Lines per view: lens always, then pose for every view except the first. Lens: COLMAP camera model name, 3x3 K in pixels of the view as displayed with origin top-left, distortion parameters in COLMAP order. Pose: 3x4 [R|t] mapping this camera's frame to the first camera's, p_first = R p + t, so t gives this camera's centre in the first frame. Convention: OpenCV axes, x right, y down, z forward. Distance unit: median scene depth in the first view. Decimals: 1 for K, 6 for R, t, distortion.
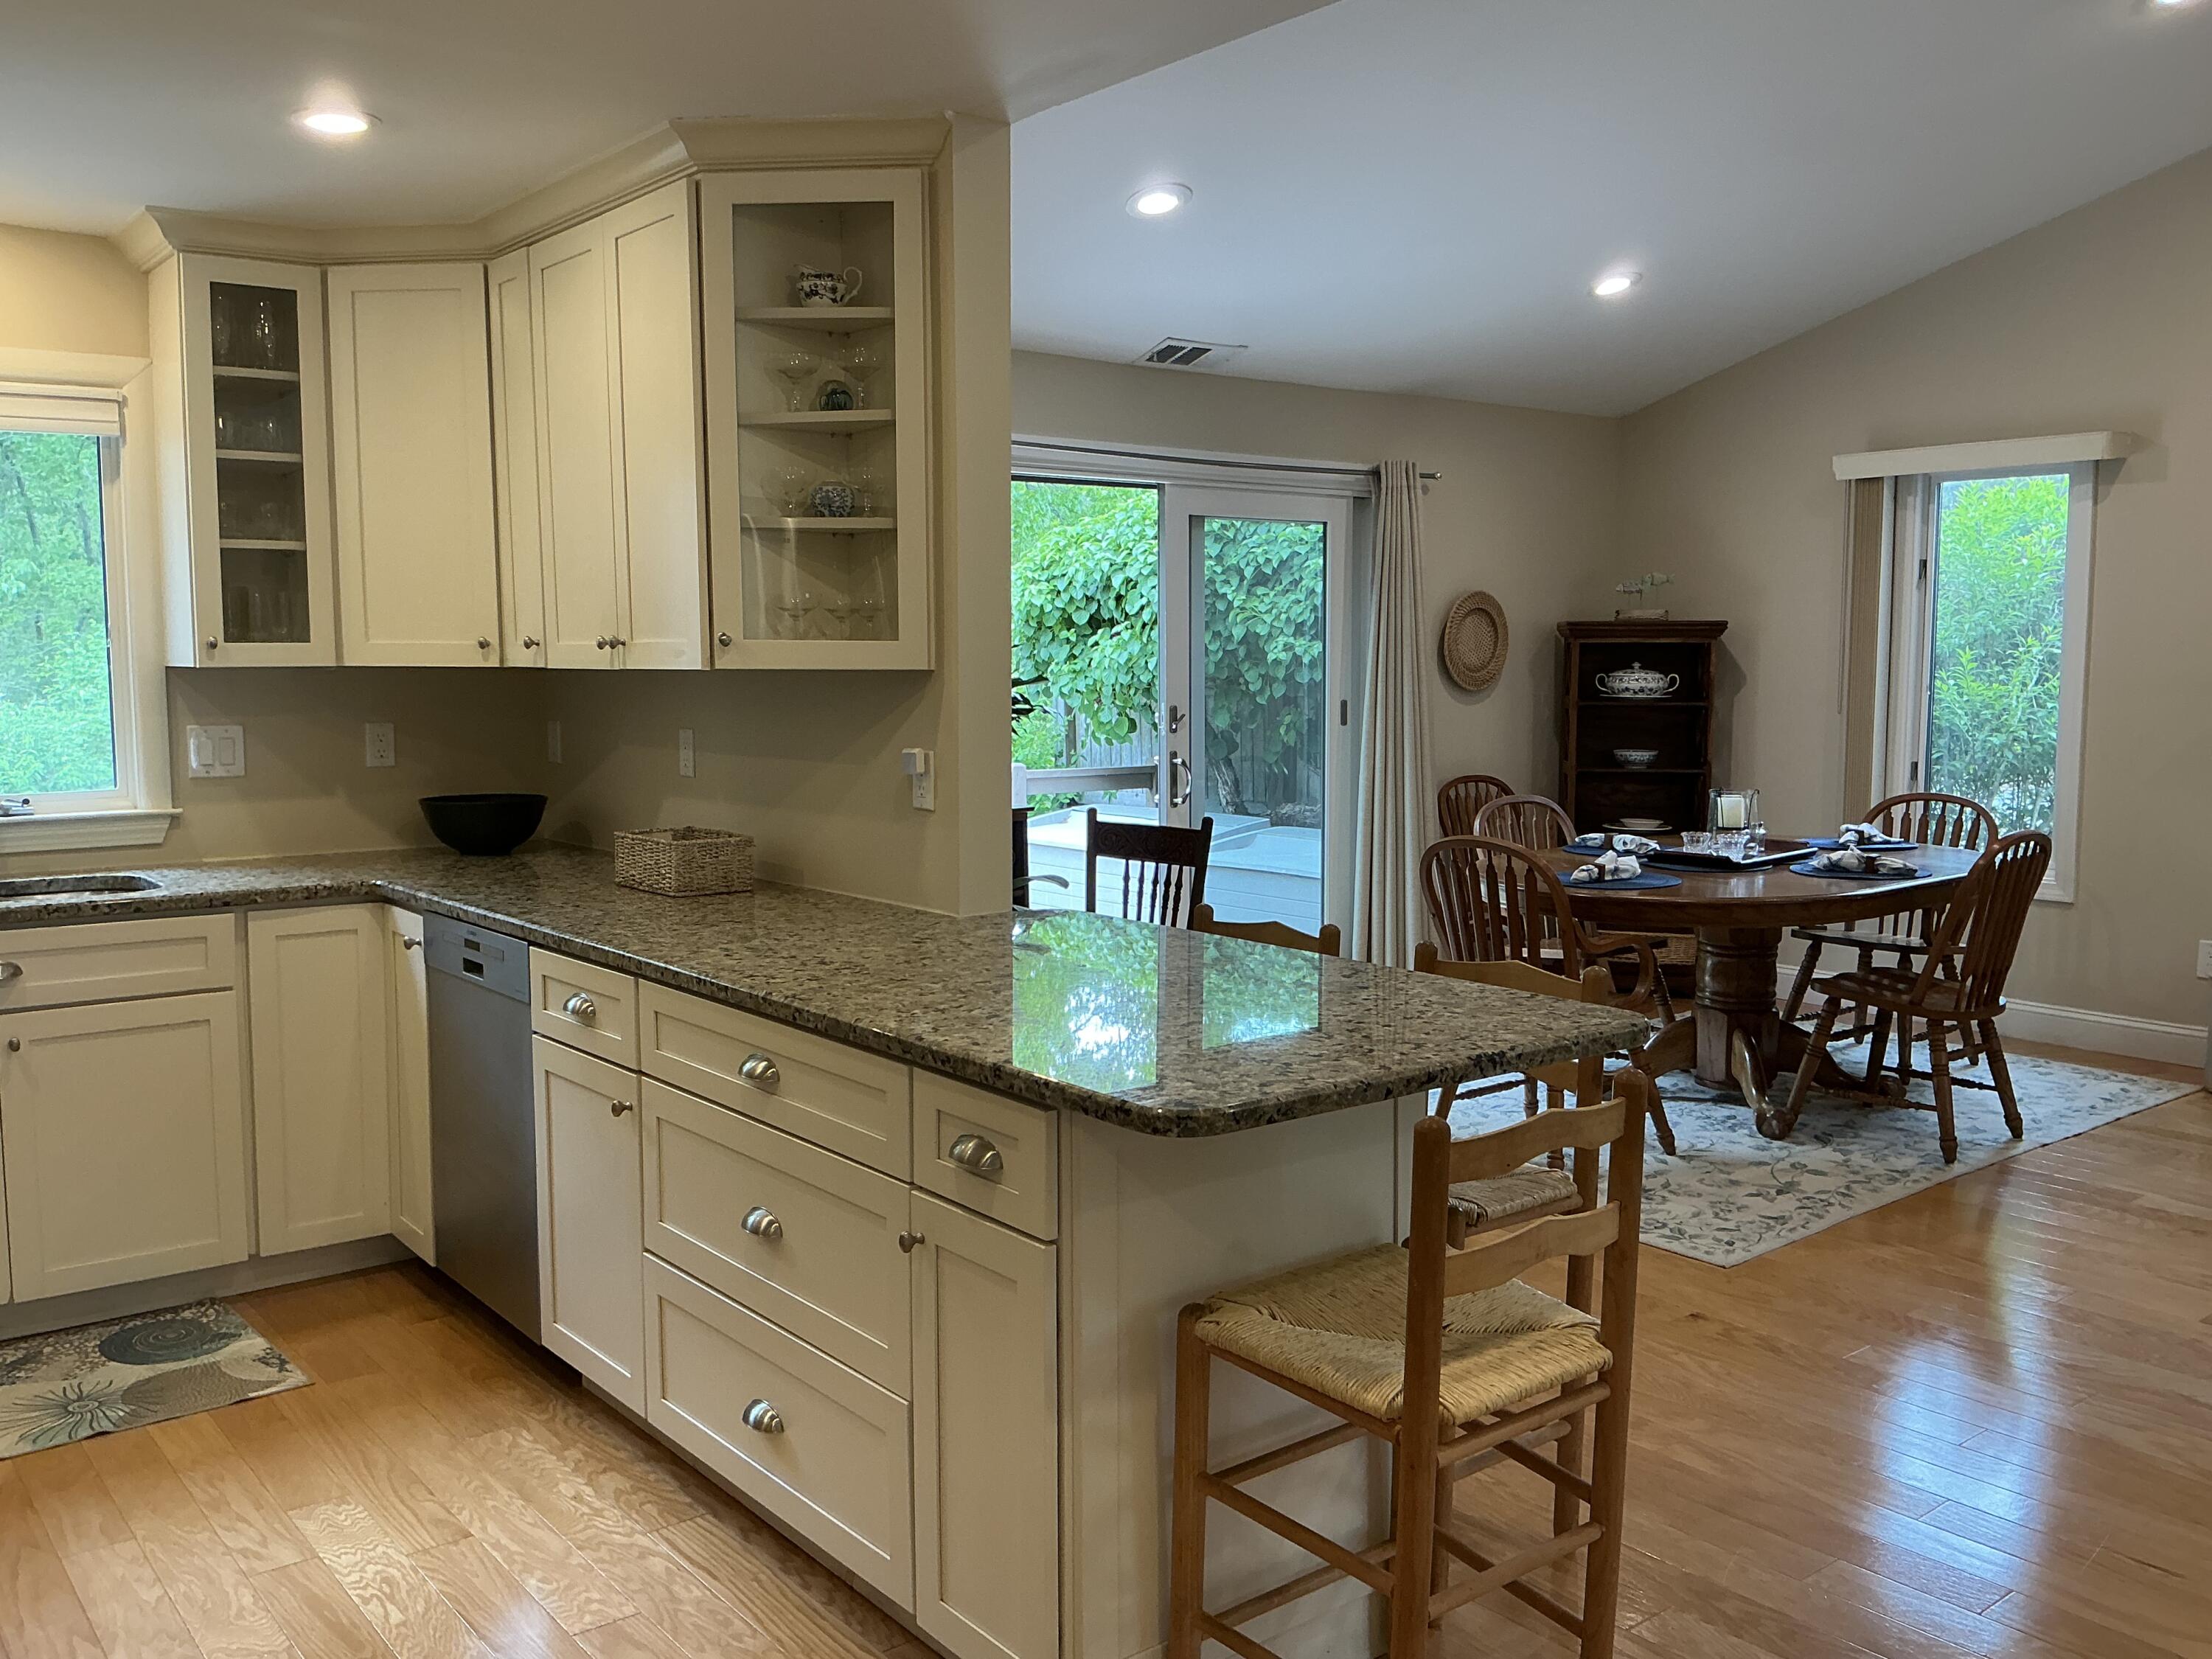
lens RADIAL K [[1845.6, 0, 1106.0], [0, 1845.6, 829.5], [0, 0, 1]] dist [0.156114, -0.330811]
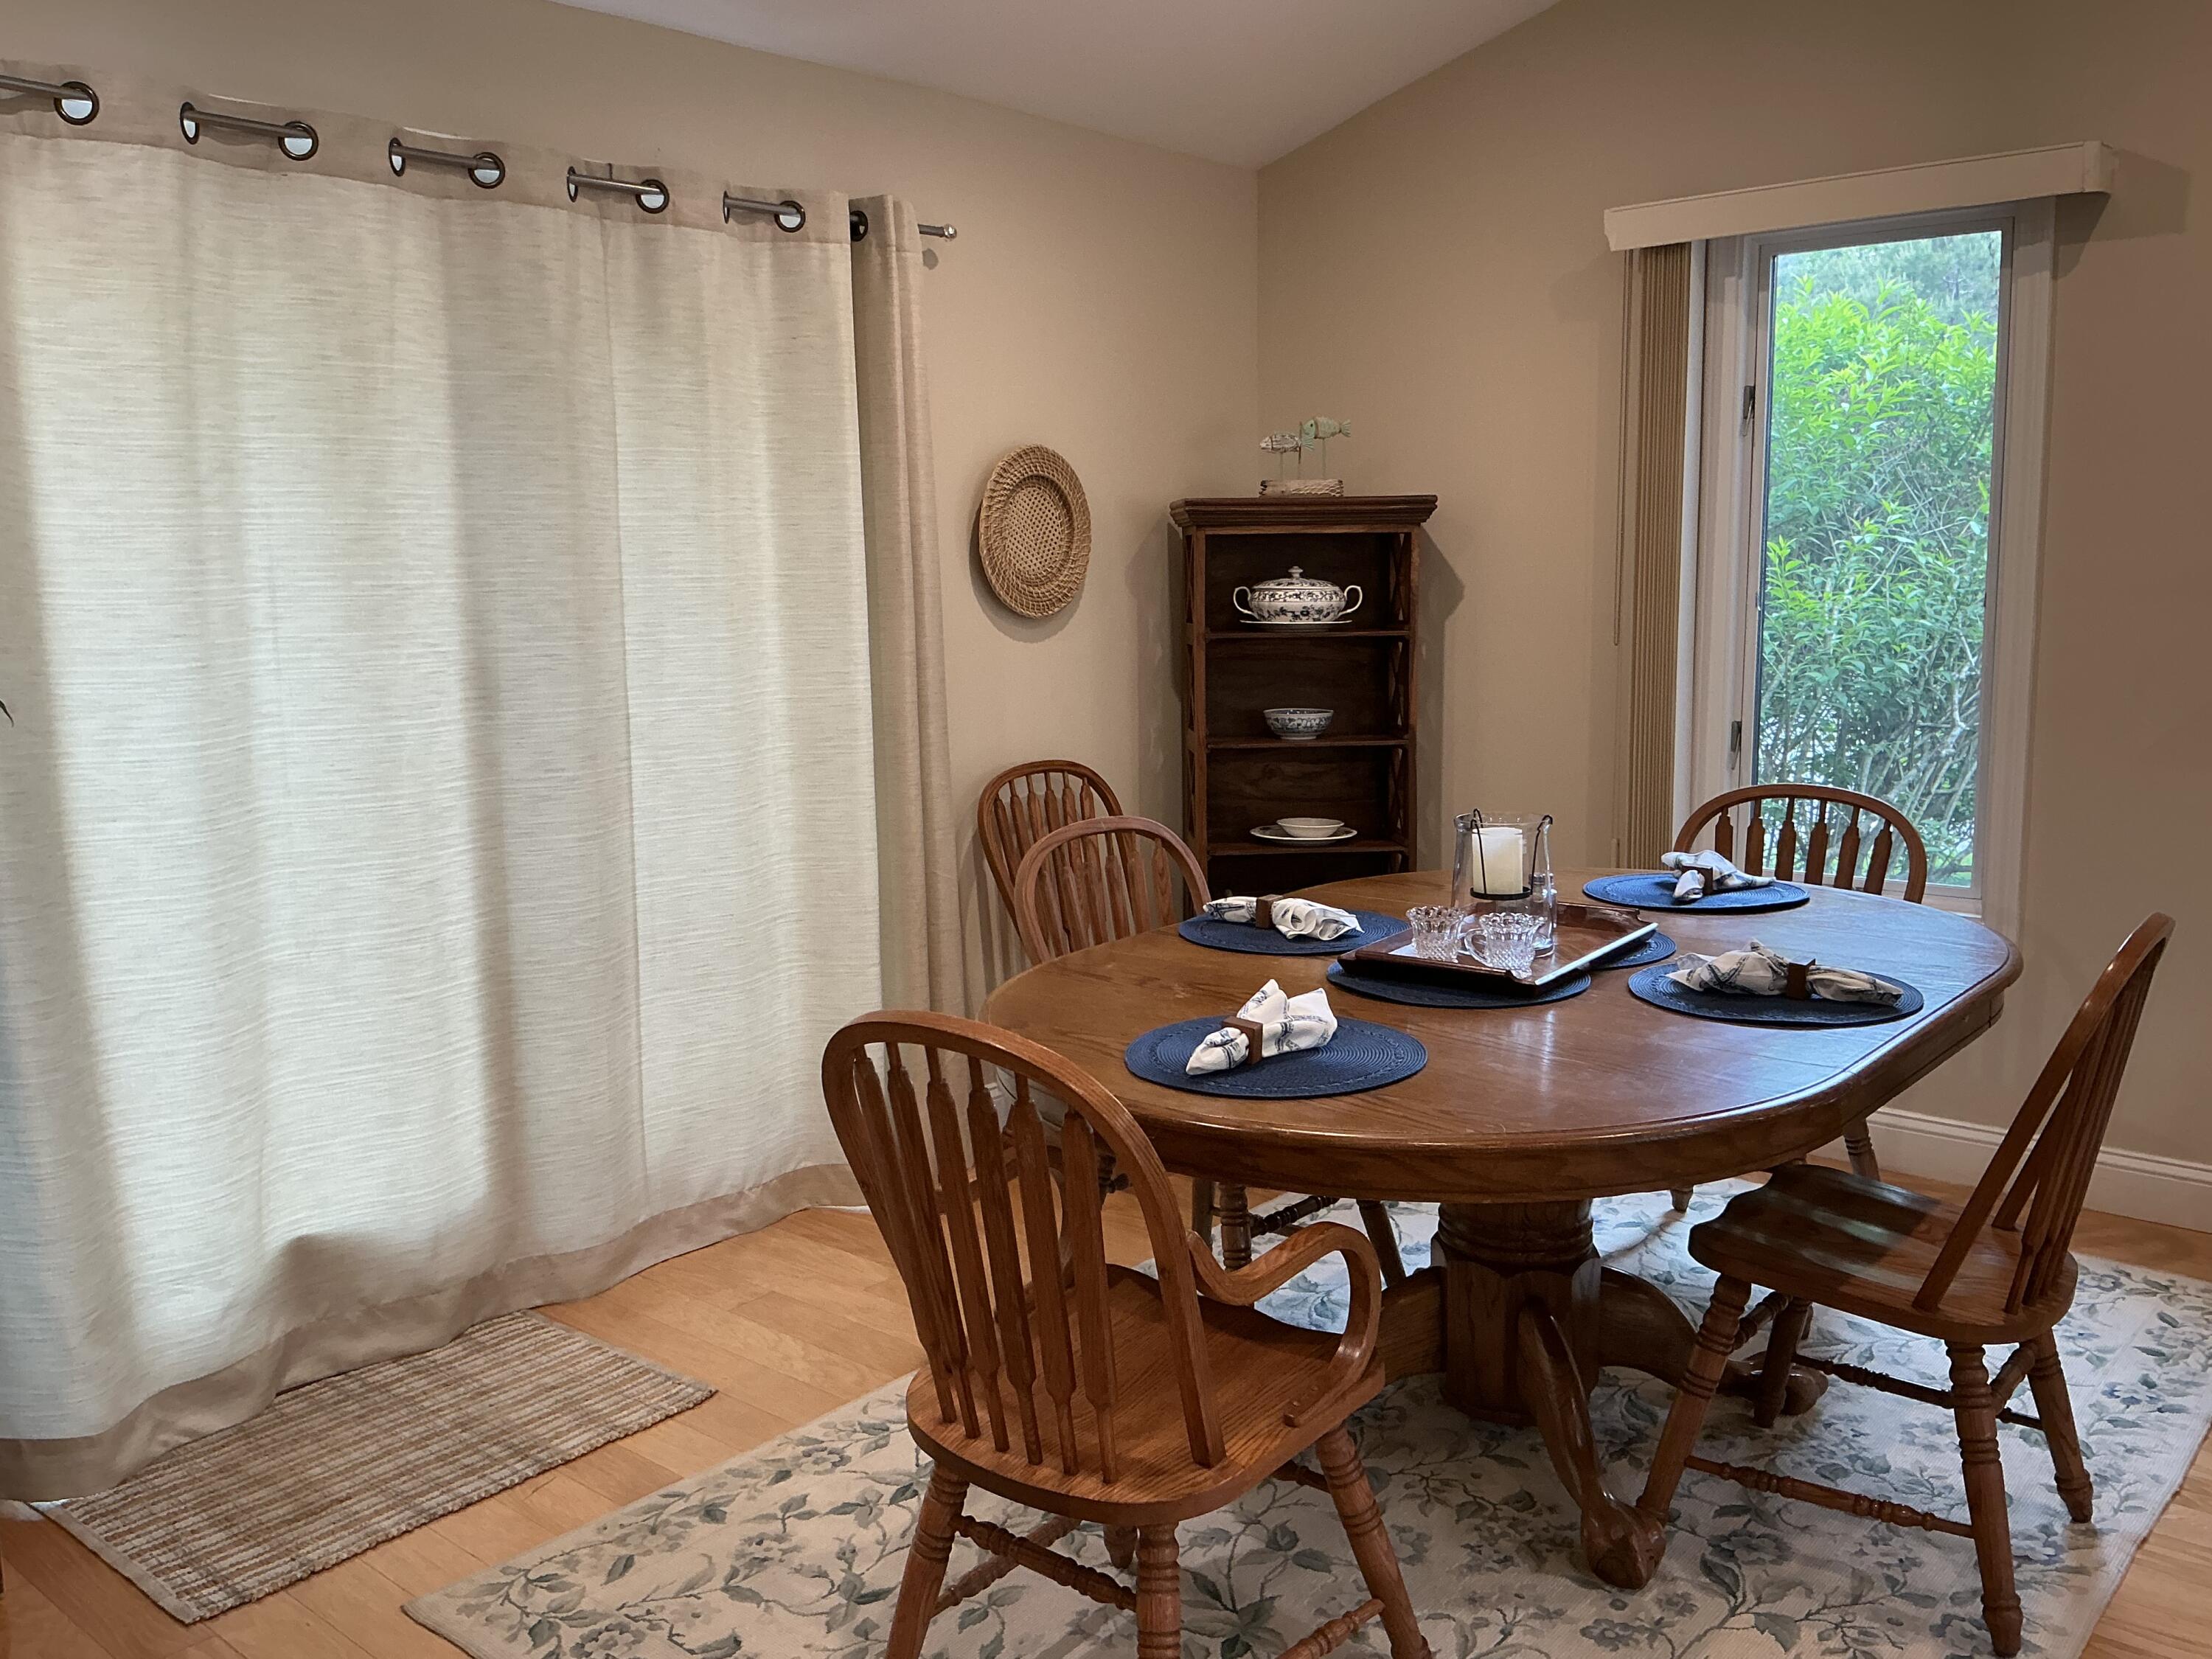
lens RADIAL K [[1845.4, 0, 1106.0], [0, 1845.4, 829.5], [0, 0, 1]] dist [0.125210, -0.258209]
pose [[0.982653, -0.040918, 0.180886, 0.112286], [0.032748, 0.998314, 0.047927, -0.035481], [-0.182542, -0.041172, 0.982336, 0.421265]]
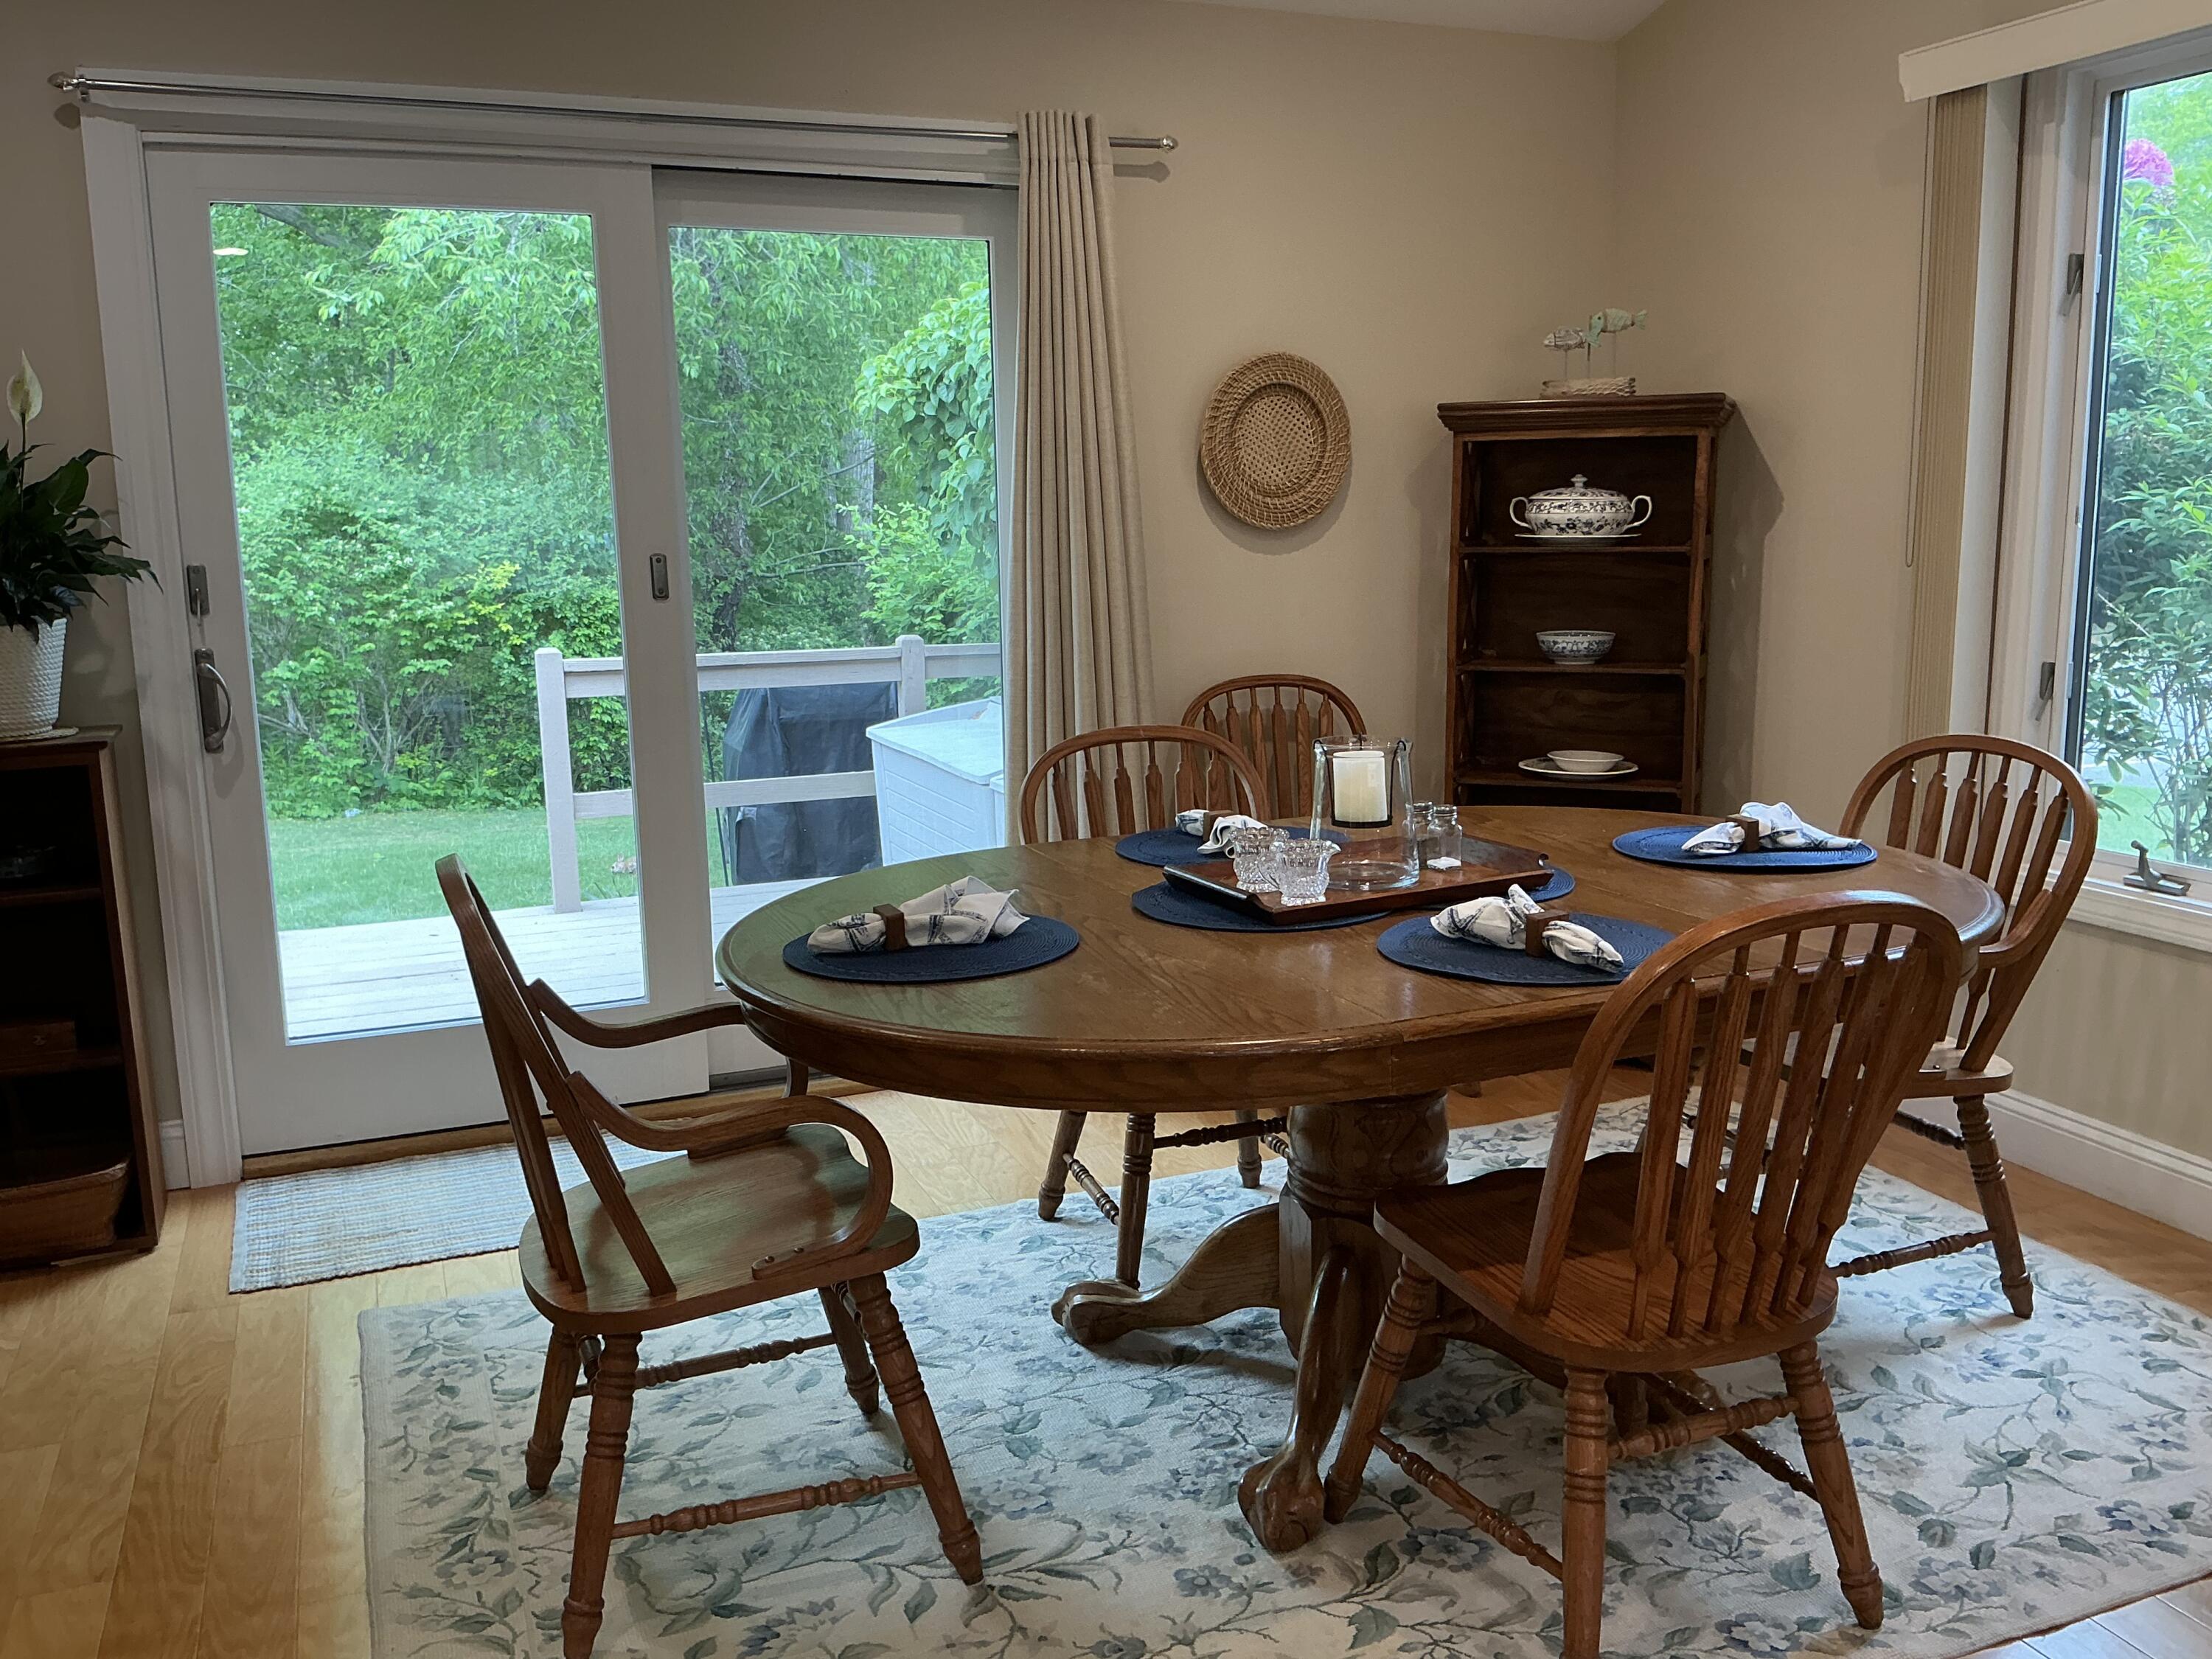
lens RADIAL K [[1845.6, 0, 1106.0], [0, 1845.6, 829.5], [0, 0, 1]] dist [0.156114, -0.330811]
pose [[0.957794, 0.036340, -0.285149, 0.320667], [-0.013146, 0.996476, 0.082837, -0.028647], [0.287155, -0.075592, 0.954897, 0.424544]]
